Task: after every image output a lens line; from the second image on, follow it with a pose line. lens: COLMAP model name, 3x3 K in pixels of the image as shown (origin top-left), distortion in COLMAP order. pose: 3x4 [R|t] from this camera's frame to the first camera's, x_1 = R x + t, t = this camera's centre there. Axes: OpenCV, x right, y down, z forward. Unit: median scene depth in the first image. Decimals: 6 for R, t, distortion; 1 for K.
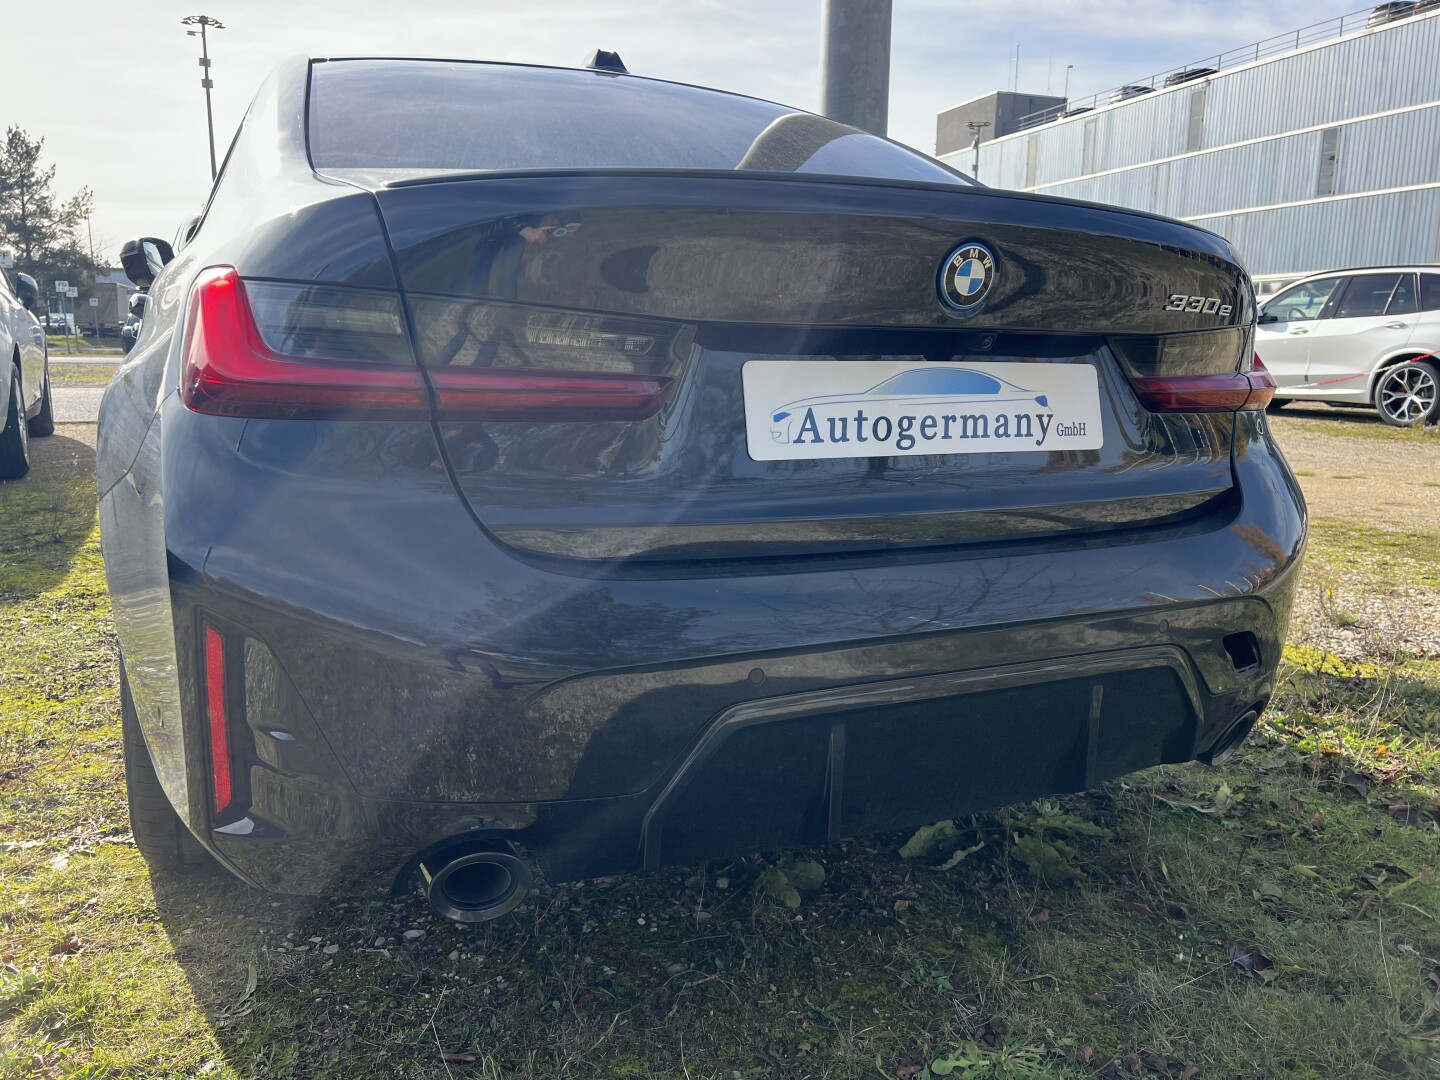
lens RADIAL K [[1092.5, 0, 733.8], [0, 1092.5, 548.5], [0, 0, 1]] dist [0.055378, -0.067986]
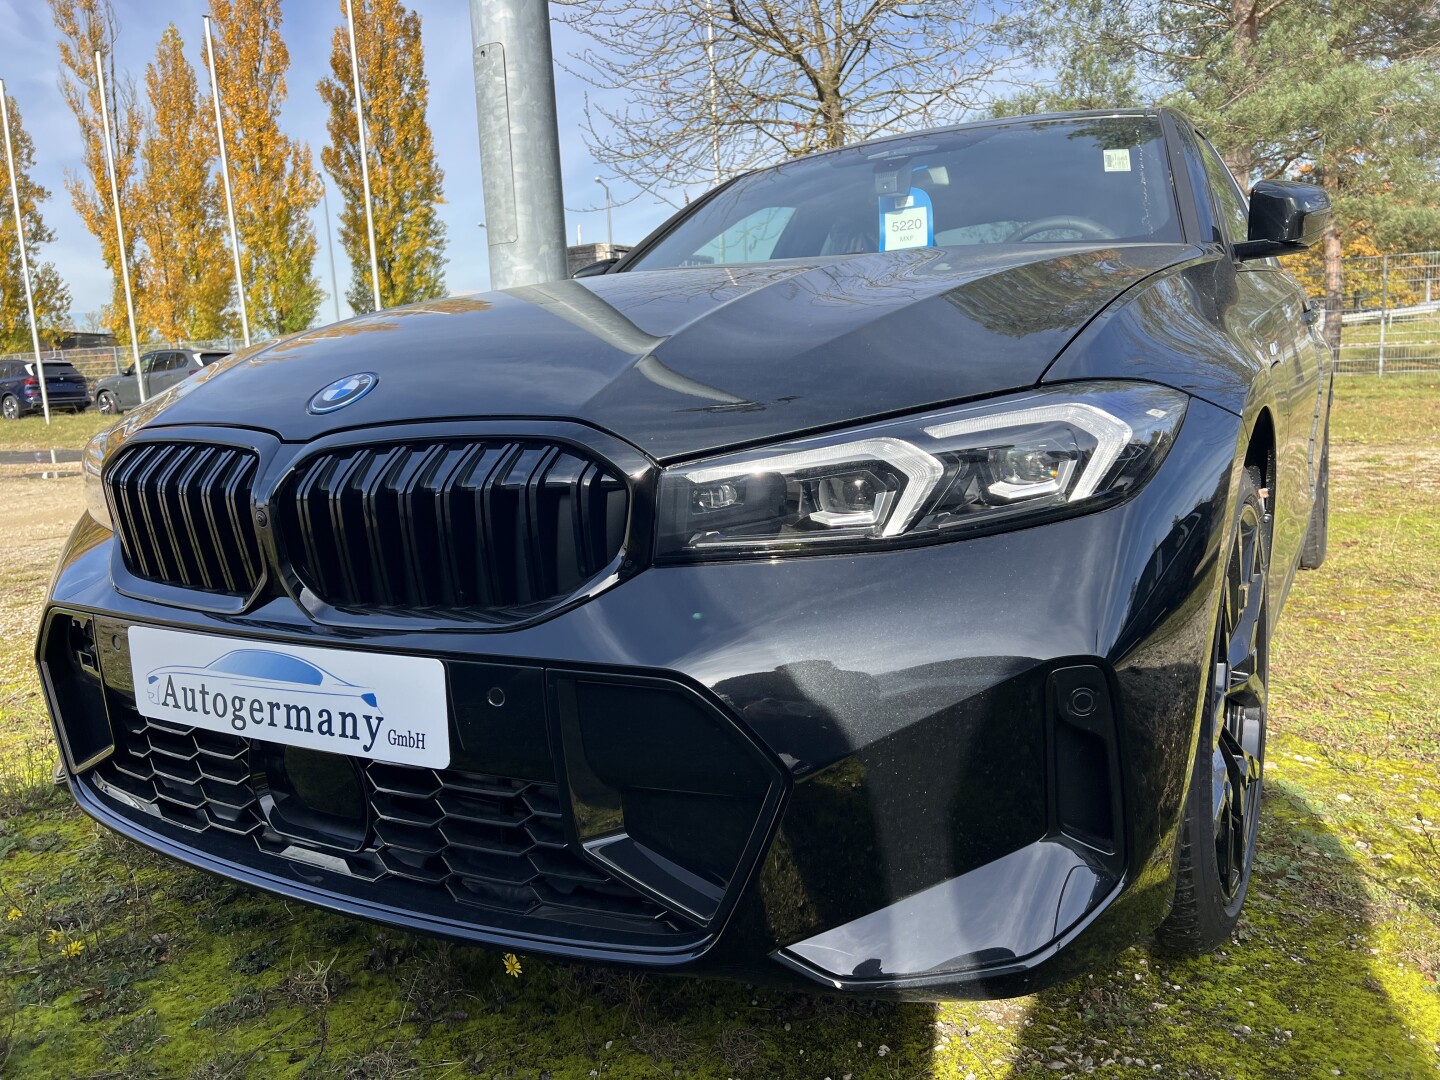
lens RADIAL K [[1092.5, 0, 732.6], [0, 1092.5, 540.1], [0, 0, 1]] dist [0.055378, -0.067986]
pose [[0.554588, 0.160422, -0.816515, 1.069672], [0.011569, 0.979660, 0.200333, -0.407852], [0.832044, -0.120548, 0.541452, 0.793117]]
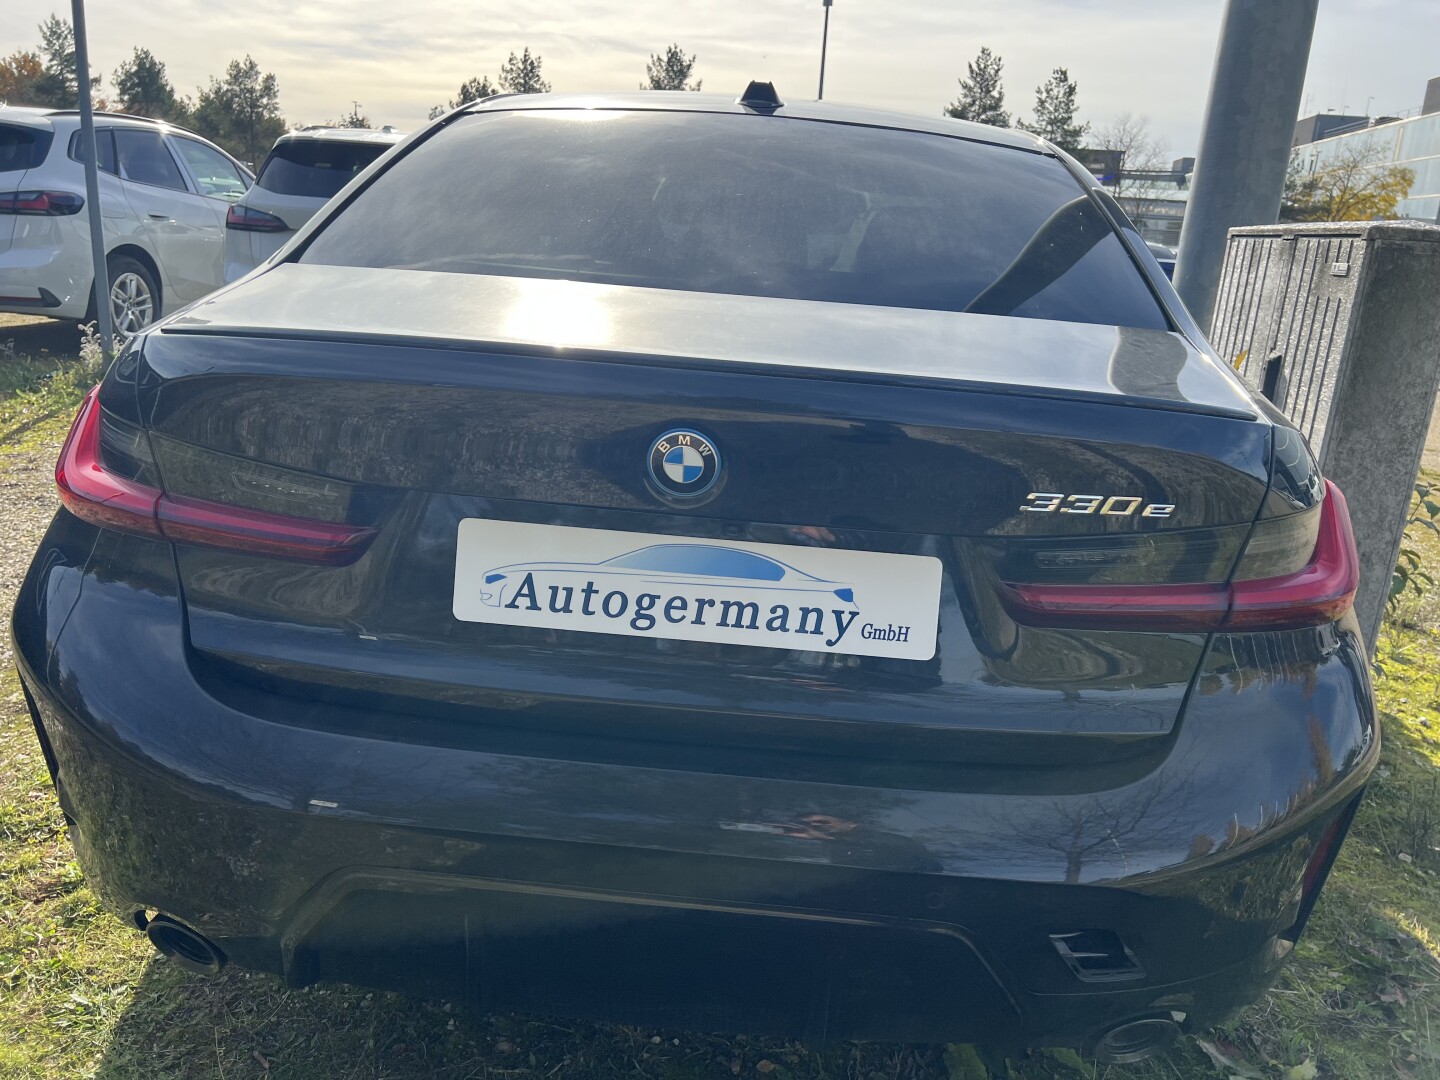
lens RADIAL K [[1092.5, 0, 730.1], [0, 1092.5, 541.6], [0, 0, 1]] dist [0.055378, -0.067986]
pose [[0.869463, 0.175757, -0.461674, 0.581736], [-0.142349, 0.984066, 0.106544, -0.250226], [0.473043, -0.026917, 0.880628, 0.217806]]
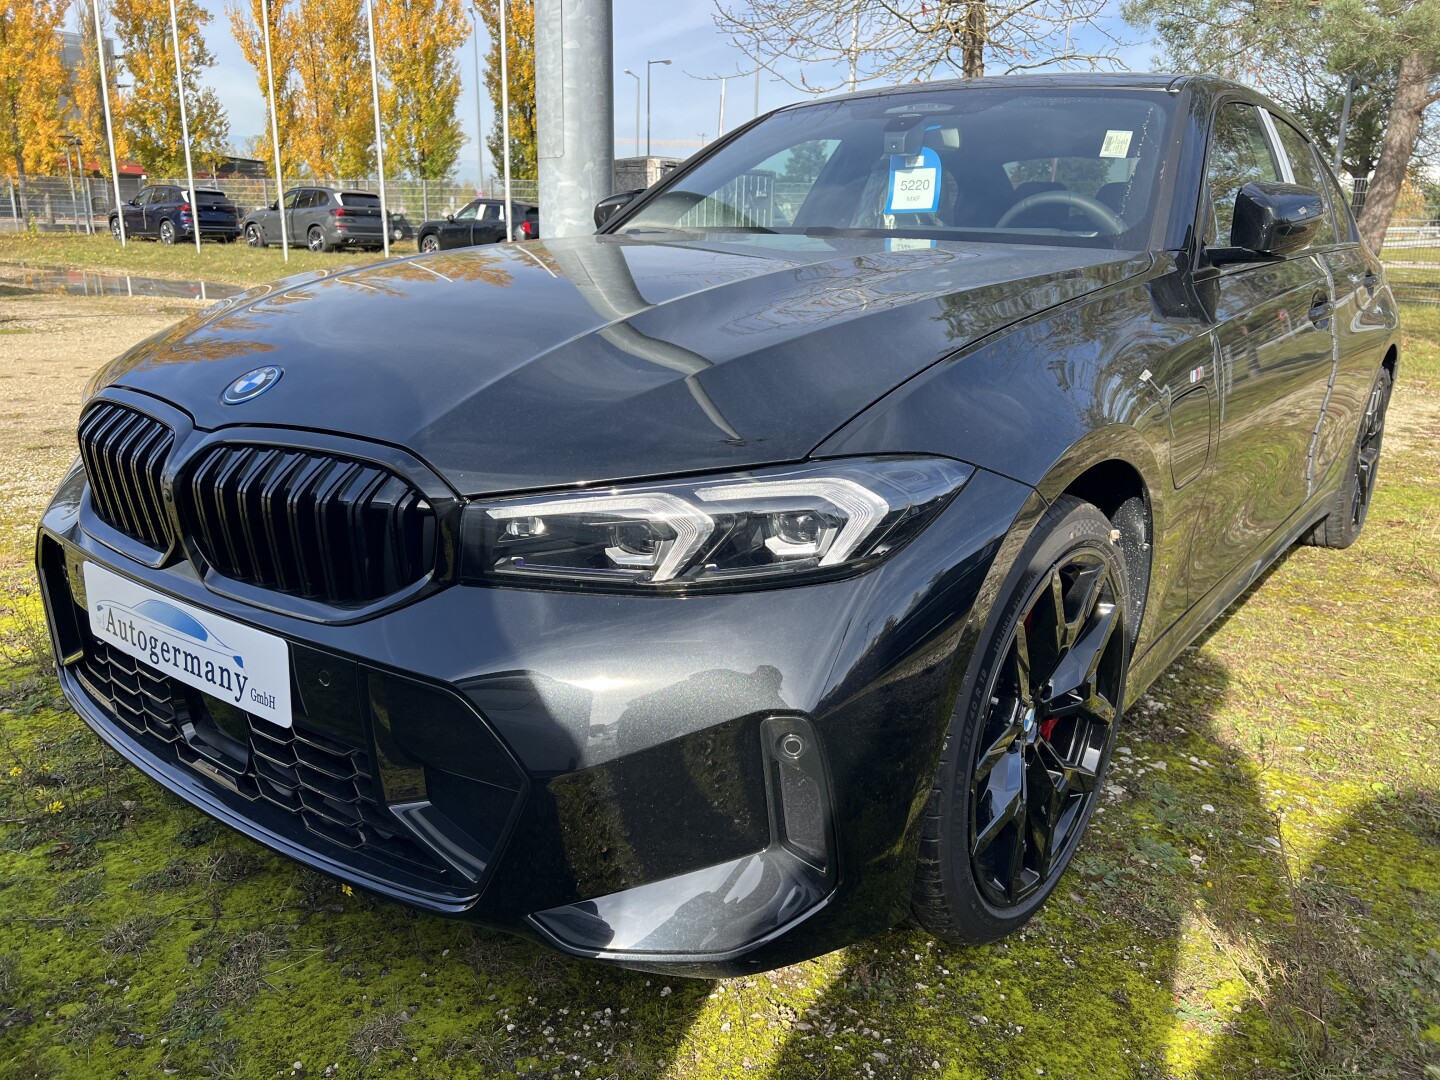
lens RADIAL K [[1092.5, 0, 727.0], [0, 1092.5, 540.4], [0, 0, 1]] dist [0.055378, -0.067986]
pose [[0.438724, 0.306586, -0.844705, 1.253977], [-0.052596, 0.947150, 0.316451, -0.563642], [0.897081, -0.094407, 0.431662, 0.972116]]
